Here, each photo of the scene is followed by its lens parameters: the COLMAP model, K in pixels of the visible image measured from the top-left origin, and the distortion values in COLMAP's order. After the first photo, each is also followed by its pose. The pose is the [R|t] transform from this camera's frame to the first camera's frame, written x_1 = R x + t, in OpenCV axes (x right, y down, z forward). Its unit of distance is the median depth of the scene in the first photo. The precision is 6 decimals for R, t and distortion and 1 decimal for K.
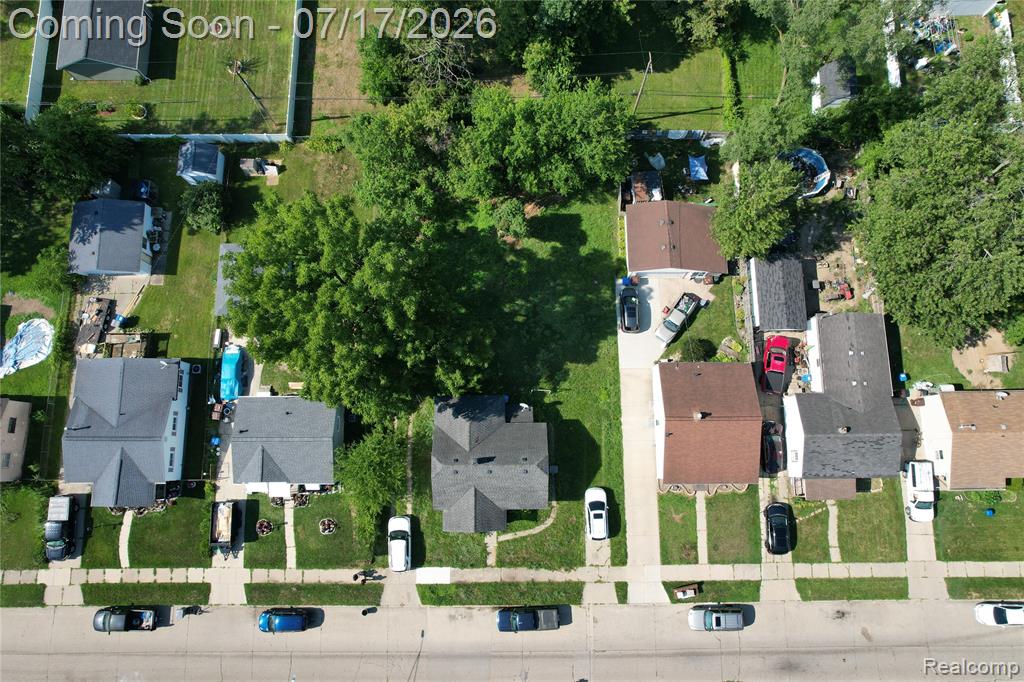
lens RADIAL K [[650.4, 0, 512.0], [0, 650.4, 341.0], [0, 0, 1]] dist [-0.081060, 0.075264]
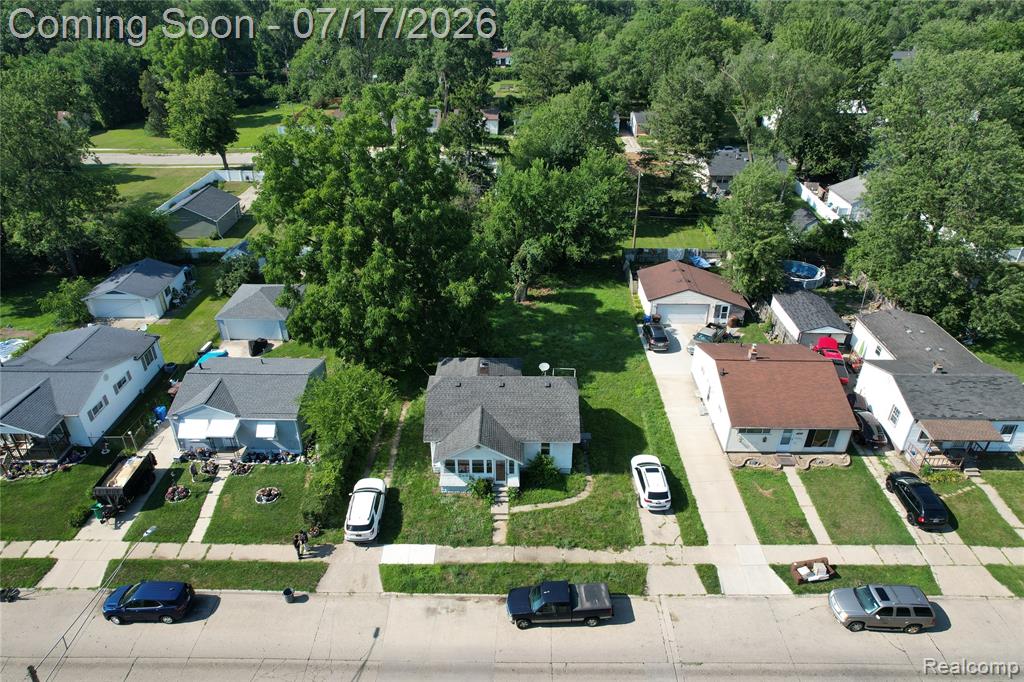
lens RADIAL K [[650.4, 0, 512.0], [0, 650.4, 341.0], [0, 0, 1]] dist [-0.081060, 0.075264]
pose [[0.999860, 0.002257, -0.016551, -0.009151], [-0.013937, 0.658851, -0.752144, 0.702672], [0.009207, 0.752270, 0.658791, 0.417638]]
